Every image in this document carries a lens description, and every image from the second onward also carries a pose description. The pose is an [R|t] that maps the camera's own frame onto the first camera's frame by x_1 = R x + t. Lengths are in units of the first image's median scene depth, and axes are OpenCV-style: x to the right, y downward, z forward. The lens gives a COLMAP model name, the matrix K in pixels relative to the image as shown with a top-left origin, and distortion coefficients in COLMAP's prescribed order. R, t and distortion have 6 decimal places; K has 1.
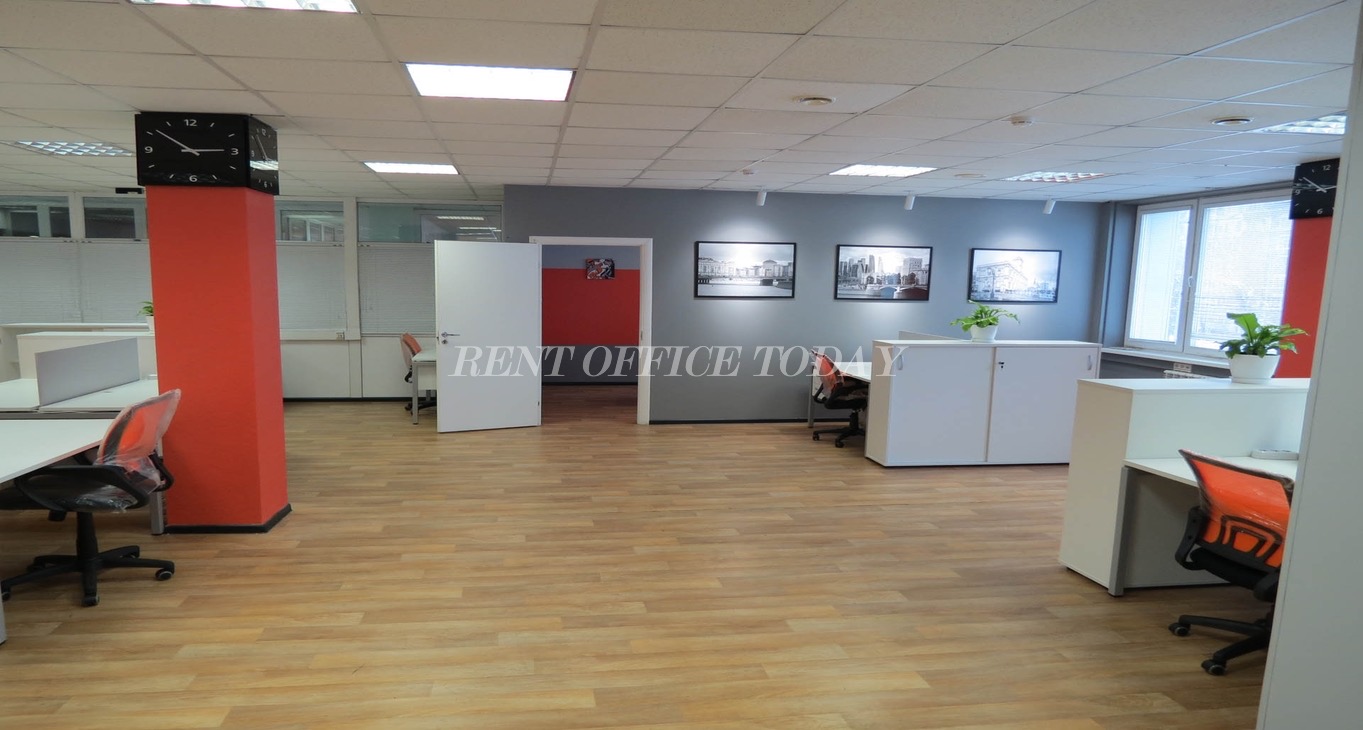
lens RADIAL K [[987.5, 0, 680.3], [0, 987.5, 423.4], [0, 0, 1]] dist [-0.006928, -0.004006]
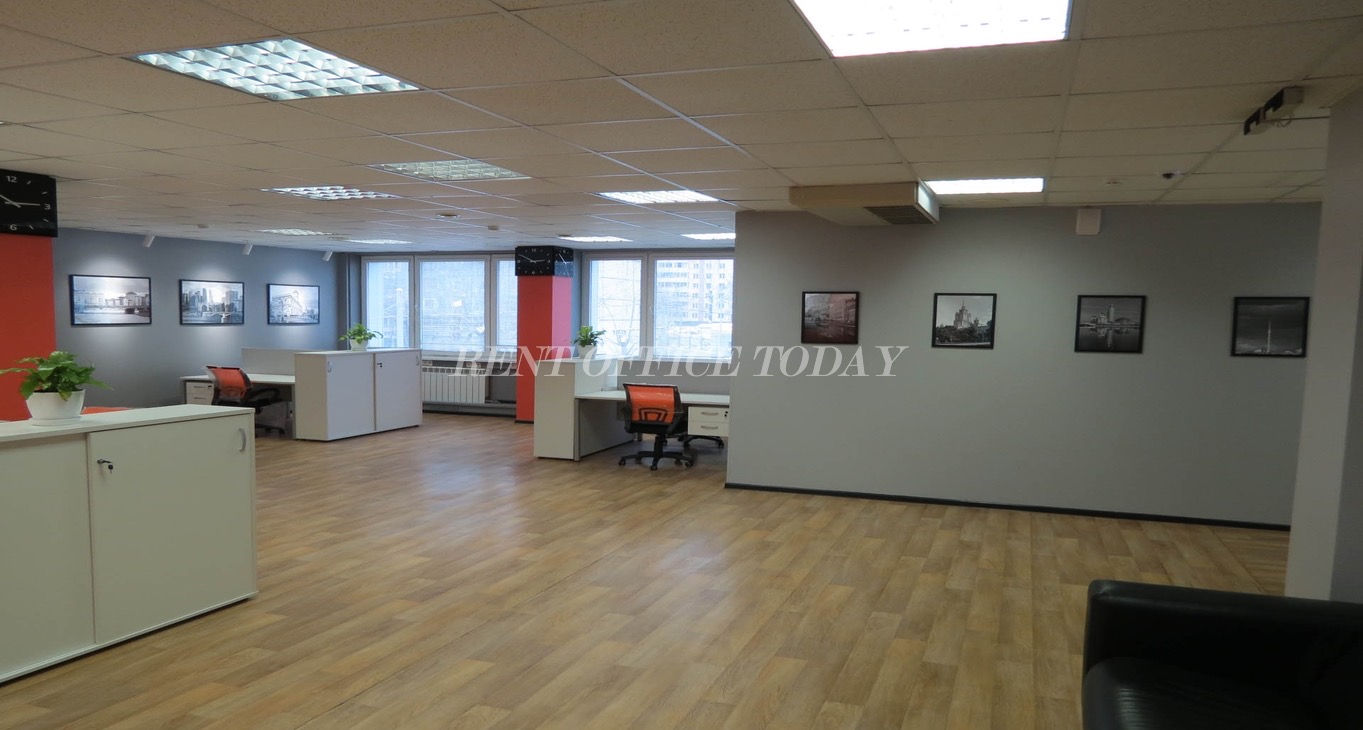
lens RADIAL K [[987.5, 0, 680.3], [0, 987.5, 423.4], [0, 0, 1]] dist [-0.006928, -0.004006]
pose [[0.482818, -0.107205, 0.869134, -0.613685], [0.124287, 0.990821, 0.053171, 0.005612], [-0.866856, 0.082350, 0.491710, -0.110543]]
